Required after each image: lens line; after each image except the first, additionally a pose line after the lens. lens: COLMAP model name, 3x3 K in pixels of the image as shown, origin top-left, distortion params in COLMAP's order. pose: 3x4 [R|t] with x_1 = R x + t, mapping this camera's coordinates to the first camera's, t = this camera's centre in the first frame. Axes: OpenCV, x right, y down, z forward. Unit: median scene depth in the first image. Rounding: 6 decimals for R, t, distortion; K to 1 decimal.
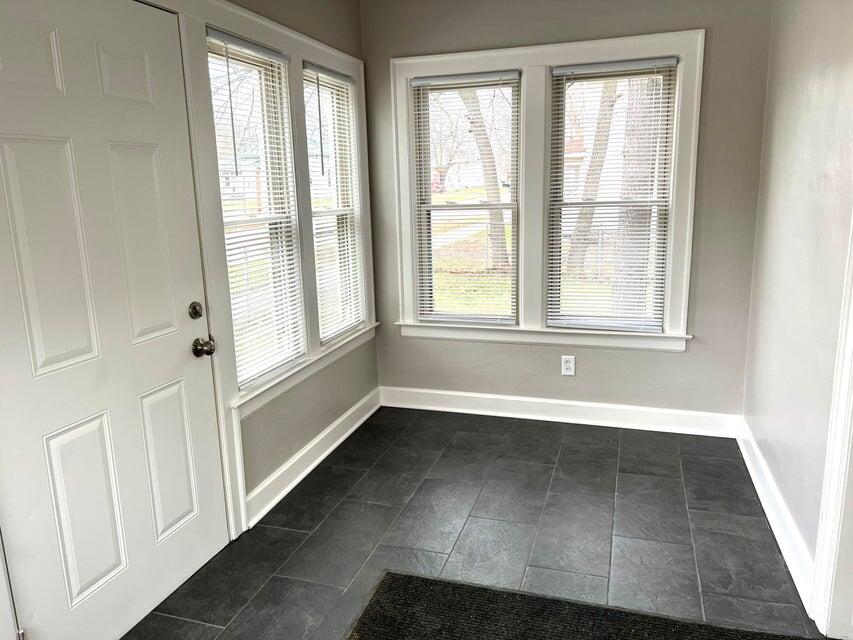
lens RADIAL K [[640.5, 0, 426.5], [0, 640.5, 320.0], [0, 0, 1]] dist [0.078855, -0.066326]
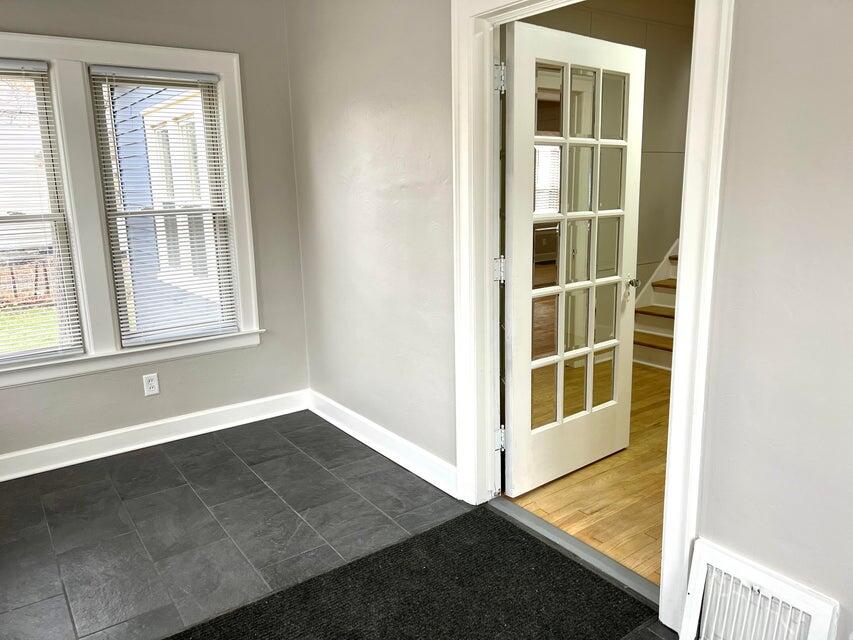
lens RADIAL K [[640.5, 0, 426.5], [0, 640.5, 320.0], [0, 0, 1]] dist [0.078855, -0.066326]
pose [[0.616705, -0.158932, 0.770983, -0.275329], [0.174685, 0.982618, 0.062829, -0.012347], [-0.767568, 0.095932, 0.633748, 0.088198]]
